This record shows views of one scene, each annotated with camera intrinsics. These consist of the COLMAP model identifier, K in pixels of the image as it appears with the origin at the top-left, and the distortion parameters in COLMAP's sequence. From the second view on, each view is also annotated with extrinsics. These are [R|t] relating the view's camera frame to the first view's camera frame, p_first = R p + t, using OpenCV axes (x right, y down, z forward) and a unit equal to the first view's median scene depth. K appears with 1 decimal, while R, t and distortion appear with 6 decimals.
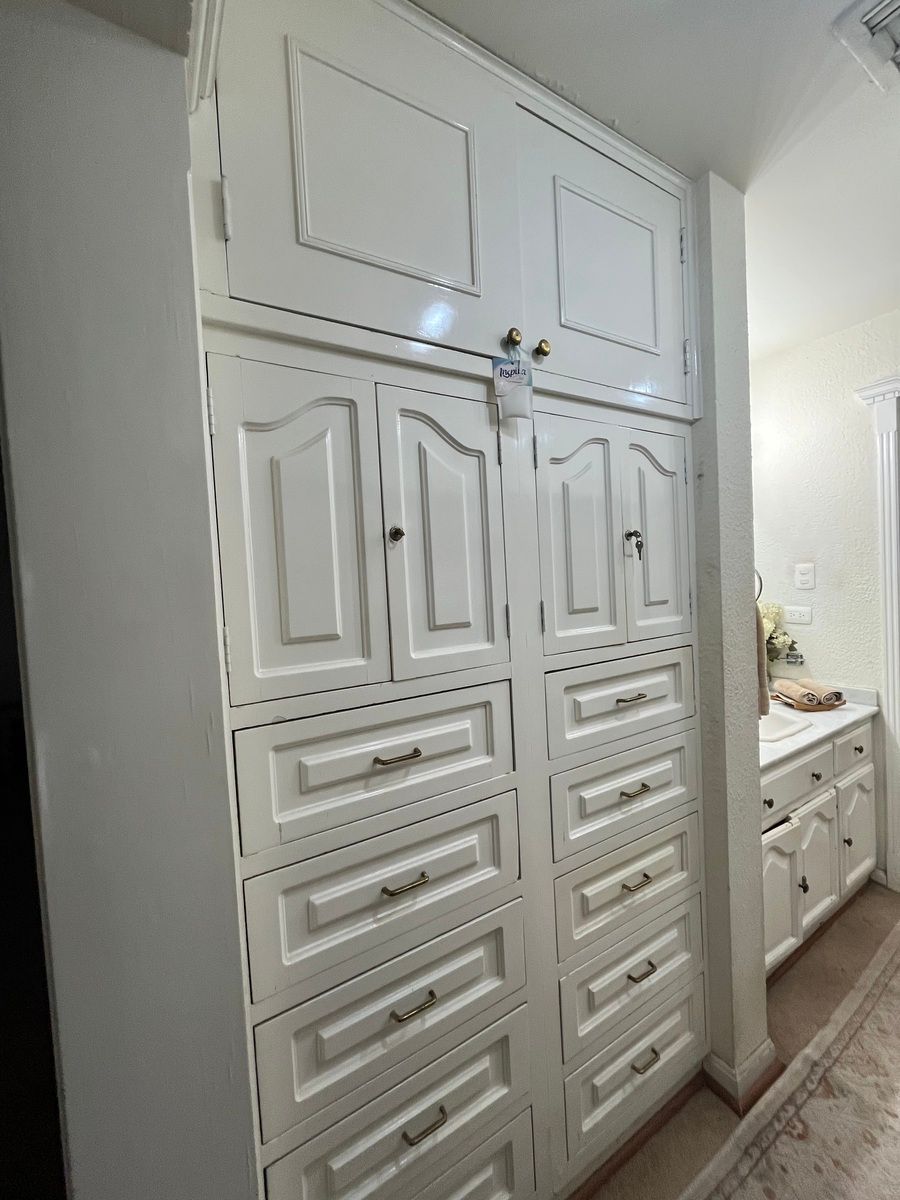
lens RADIAL K [[483.2, 0, 448.8], [0, 483.2, 597.0], [0, 0, 1]] dist [-0.002398, -0.000514]
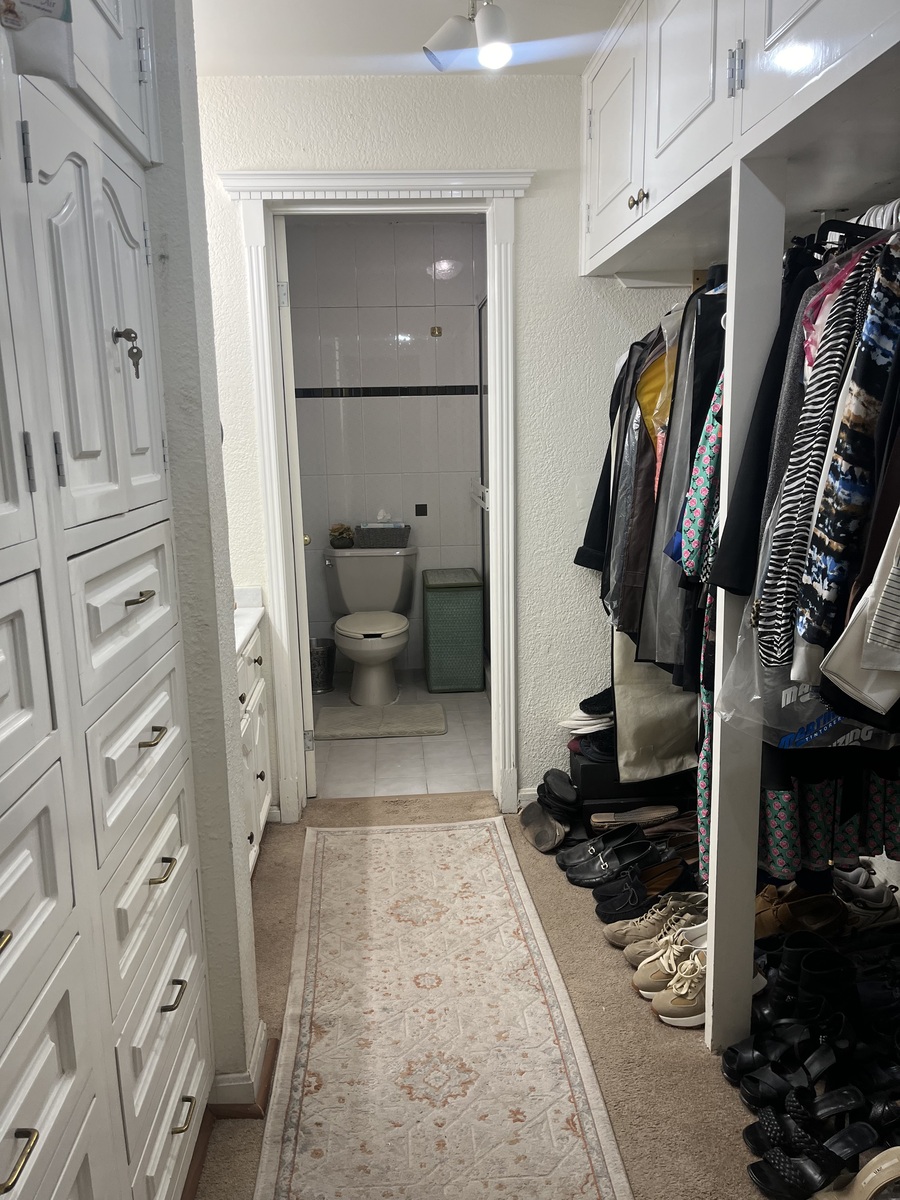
lens RADIAL K [[914.6, 0, 447.6], [0, 914.6, 608.0], [0, 0, 1]] dist [0.067019, -0.084897]
pose [[0.457186, -0.128137, 0.880092, -0.457160], [0.028378, 0.991165, 0.129566, 0.067261], [-0.888918, -0.034260, 0.456782, 0.066760]]
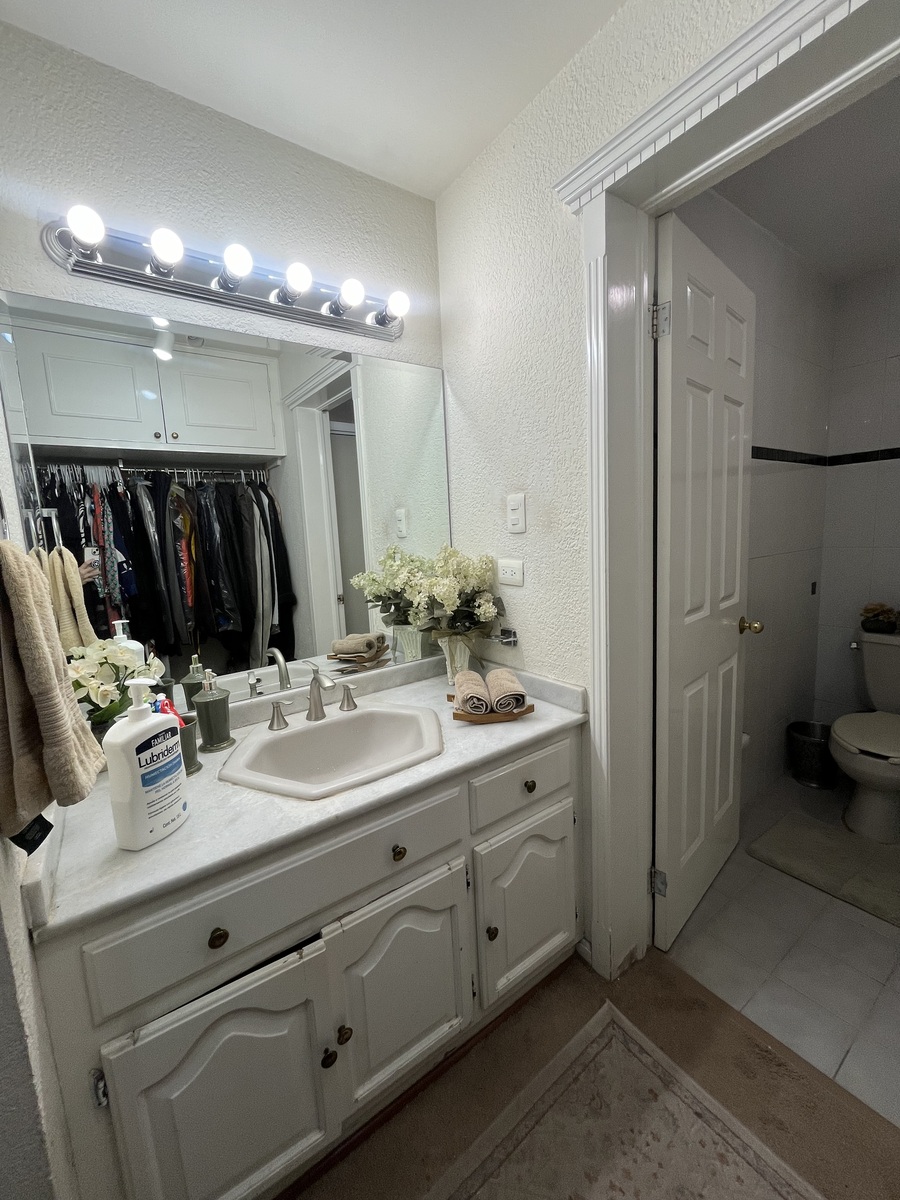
lens RADIAL K [[483.2, 0, 448.8], [0, 483.2, 597.0], [0, 0, 1]] dist [-0.002398, -0.000514]
pose [[0.997796, -0.006544, 0.066028, 1.029181], [0.000118, 0.995298, 0.096855, 0.011304], [-0.066352, -0.096634, 0.993106, 0.585425]]
